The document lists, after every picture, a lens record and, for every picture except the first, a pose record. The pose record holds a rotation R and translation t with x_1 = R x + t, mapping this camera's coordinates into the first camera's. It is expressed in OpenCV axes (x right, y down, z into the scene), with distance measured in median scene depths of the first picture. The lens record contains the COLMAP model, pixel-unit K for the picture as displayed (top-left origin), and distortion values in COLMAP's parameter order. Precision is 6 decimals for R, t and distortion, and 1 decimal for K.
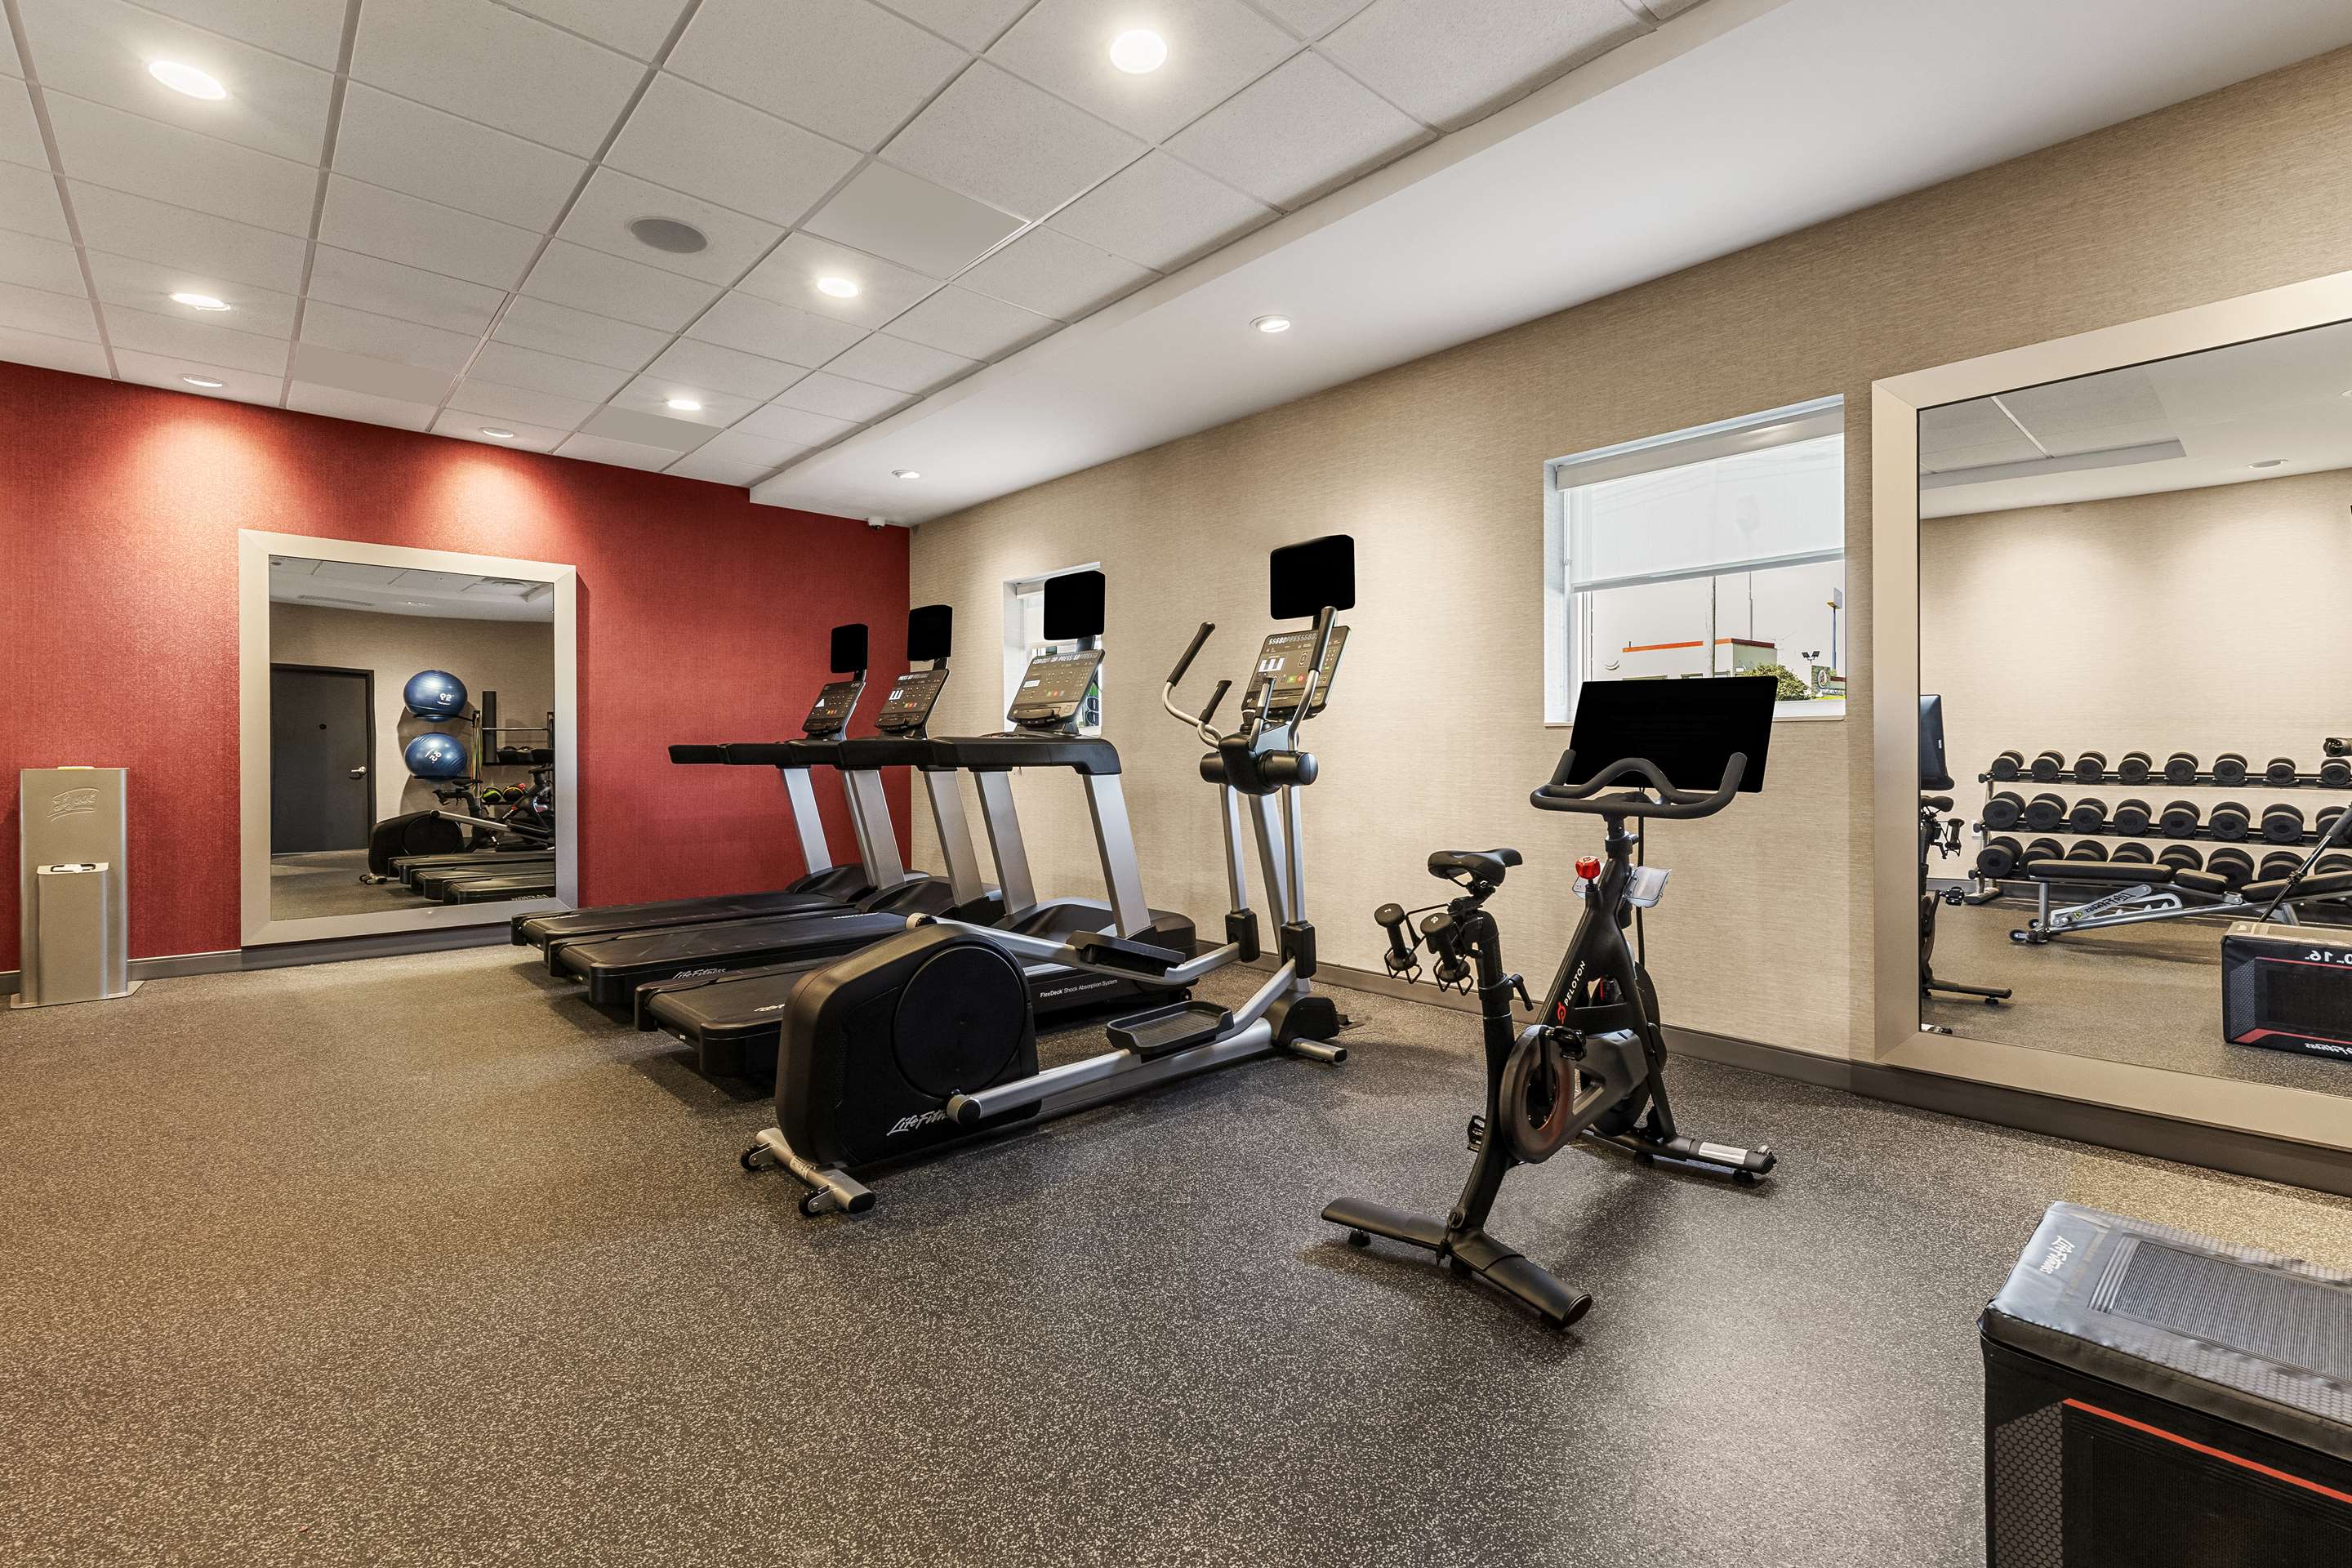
lens RADIAL K [[1055.2, 0, 1134.5], [0, 1055.2, 747.7], [0, 0, 1]] dist [0.020933, -0.002868]
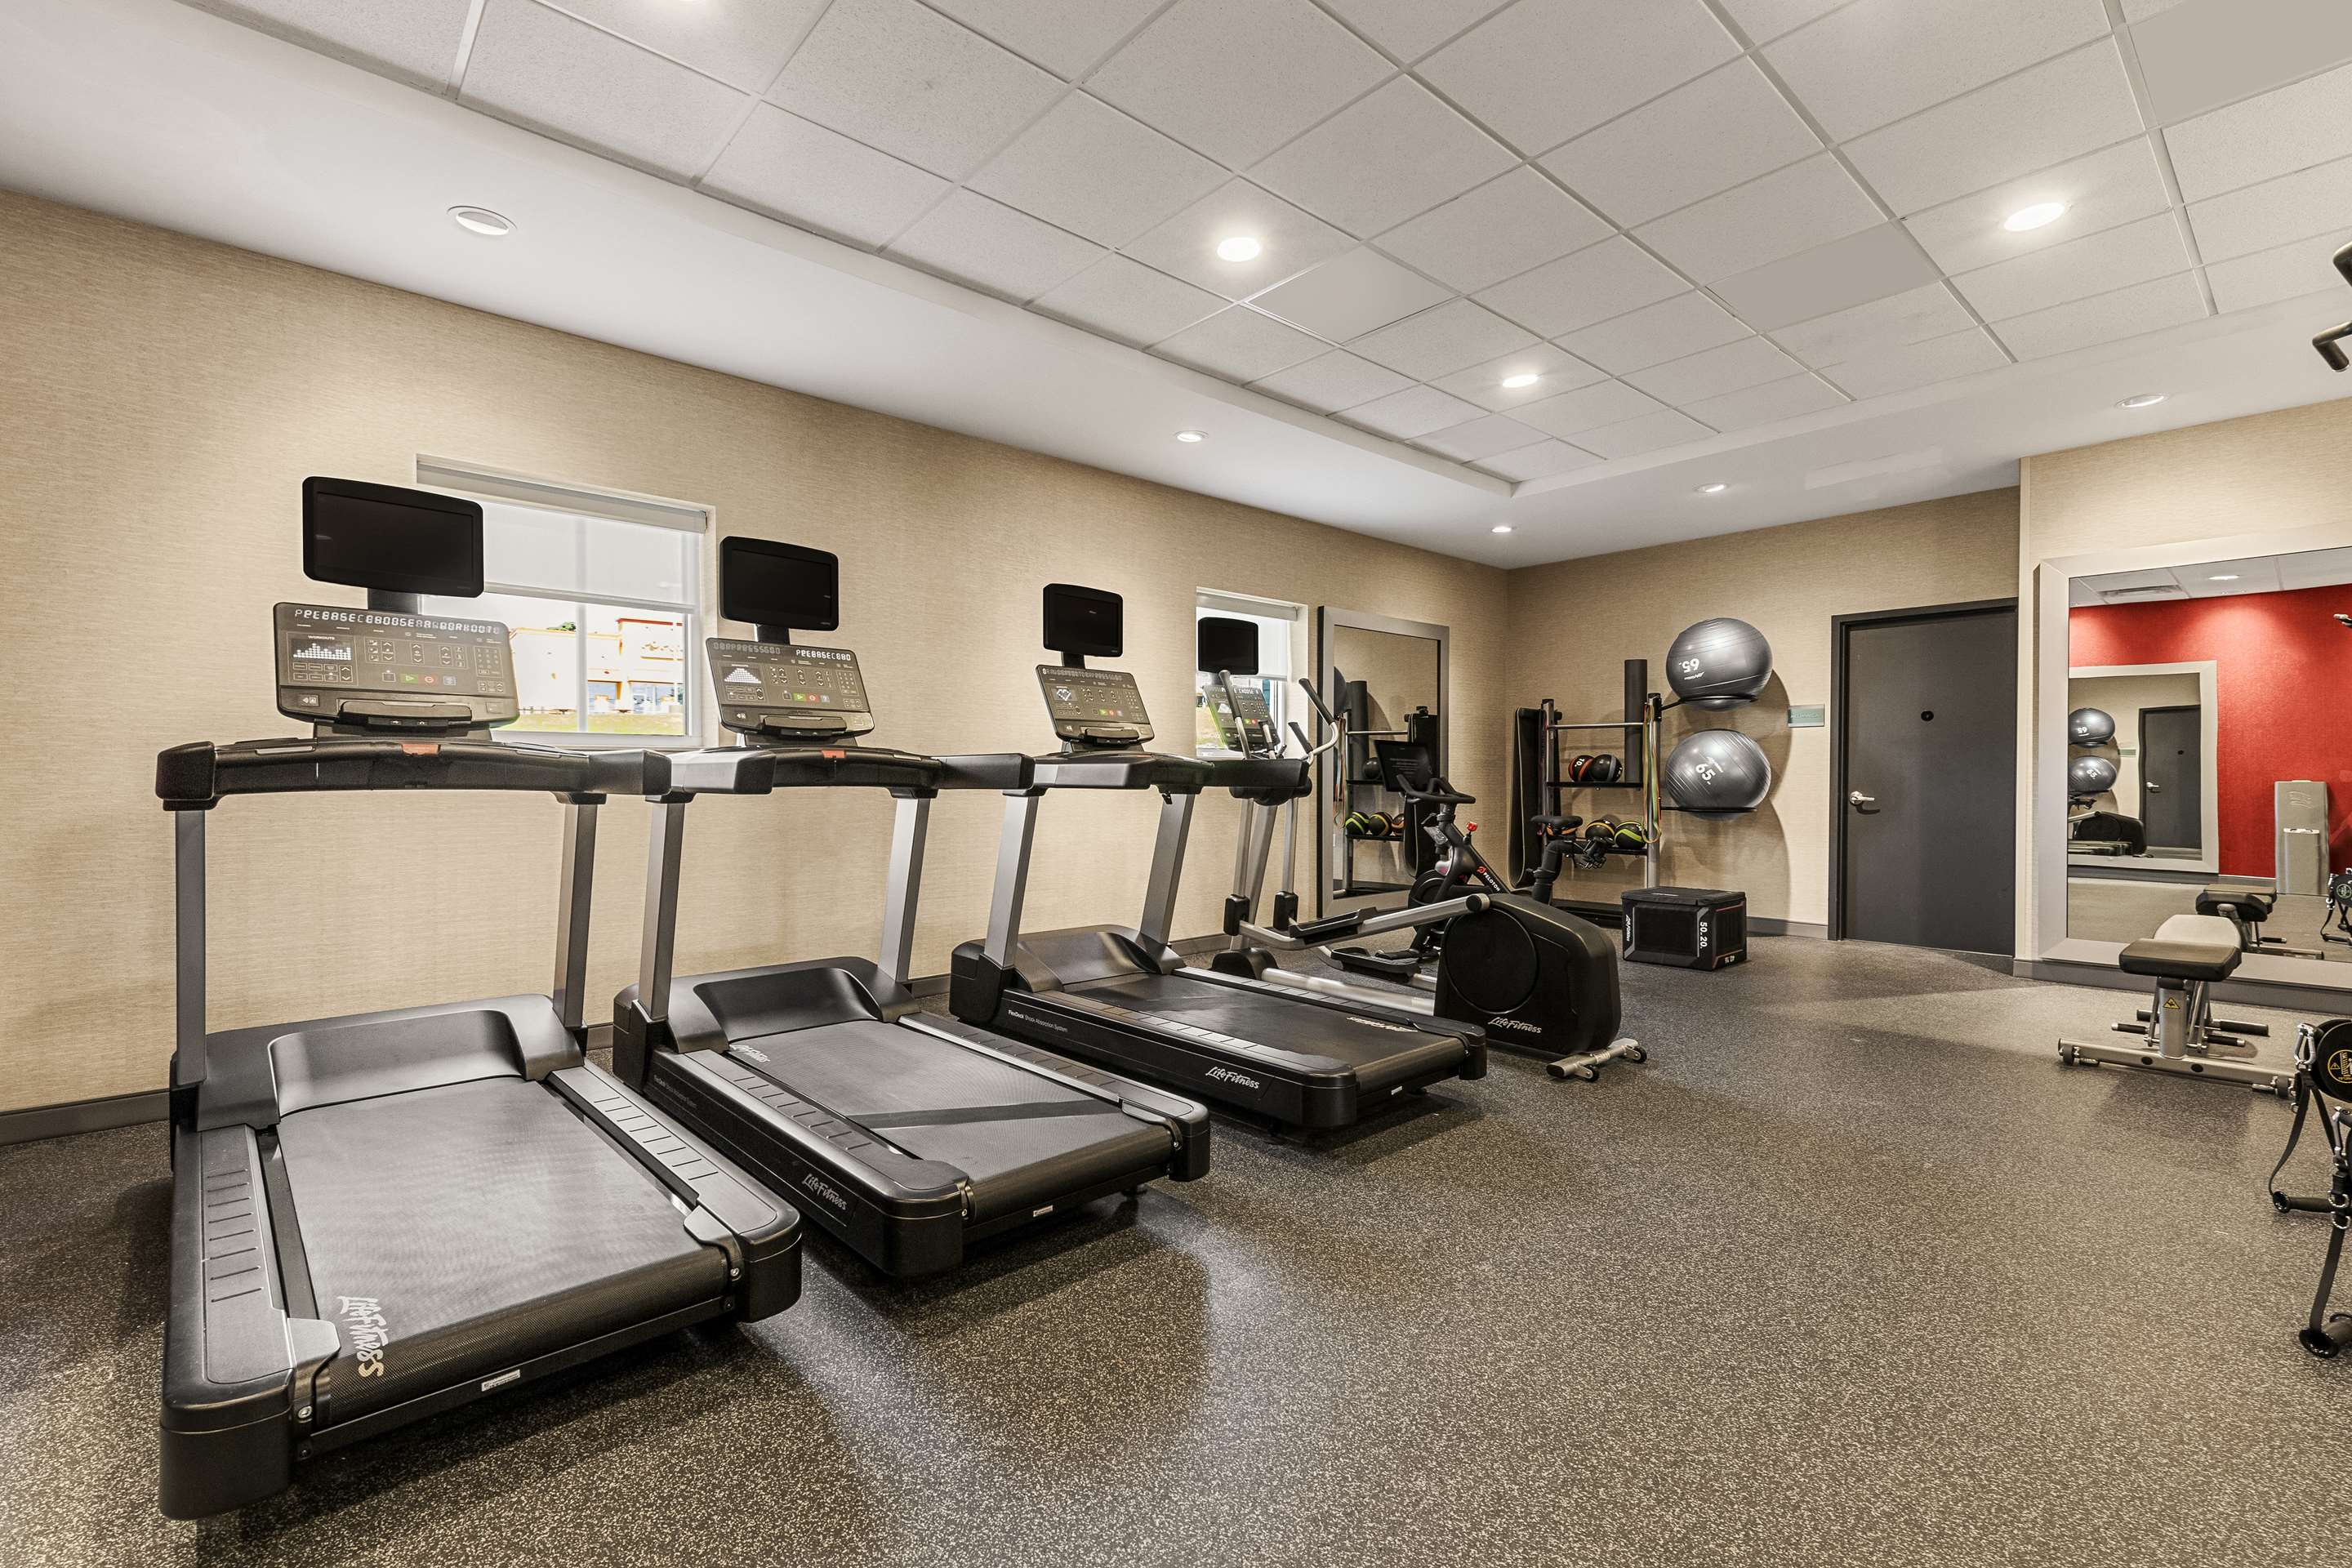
lens RADIAL K [[1058.8, 0, 1170.4], [0, 1058.8, 783.3], [0, 0, 1]] dist [0.002558, 0.000198]
pose [[-0.017517, -0.003841, 0.999839, -1.360294], [-0.005369, 0.999979, 0.003747, 0.012010], [-0.999832, -0.005303, -0.017537, 1.249976]]
